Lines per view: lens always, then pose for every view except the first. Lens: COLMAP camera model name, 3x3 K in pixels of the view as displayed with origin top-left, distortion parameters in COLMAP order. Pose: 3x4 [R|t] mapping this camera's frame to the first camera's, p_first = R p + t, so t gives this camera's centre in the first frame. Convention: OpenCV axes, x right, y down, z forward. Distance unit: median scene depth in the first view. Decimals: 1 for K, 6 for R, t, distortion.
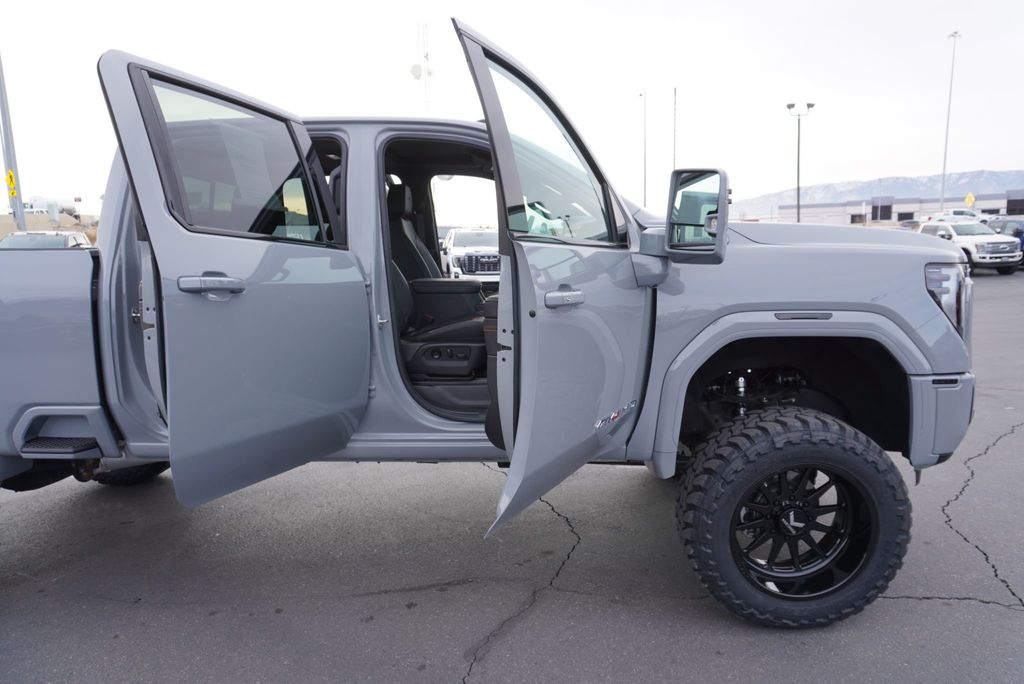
lens RADIAL K [[711.8, 0, 511.6], [0, 711.8, 338.6], [0, 0, 1]] dist [-0.031815, 0.022724]
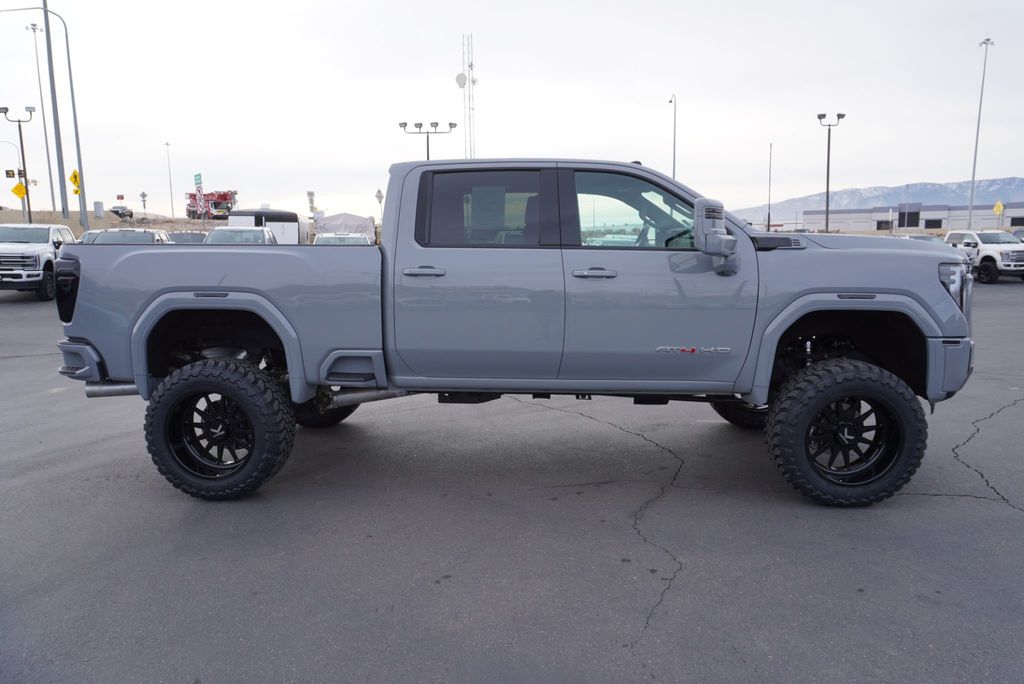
lens RADIAL K [[711.8, 0, 510.4], [0, 711.8, 340.1], [0, 0, 1]] dist [-0.031815, 0.022724]
pose [[0.999432, 0.017138, -0.029007, -0.260491], [-0.017149, 0.999853, -0.000130, 0.068416], [0.029001, 0.000627, 0.999579, -0.491956]]
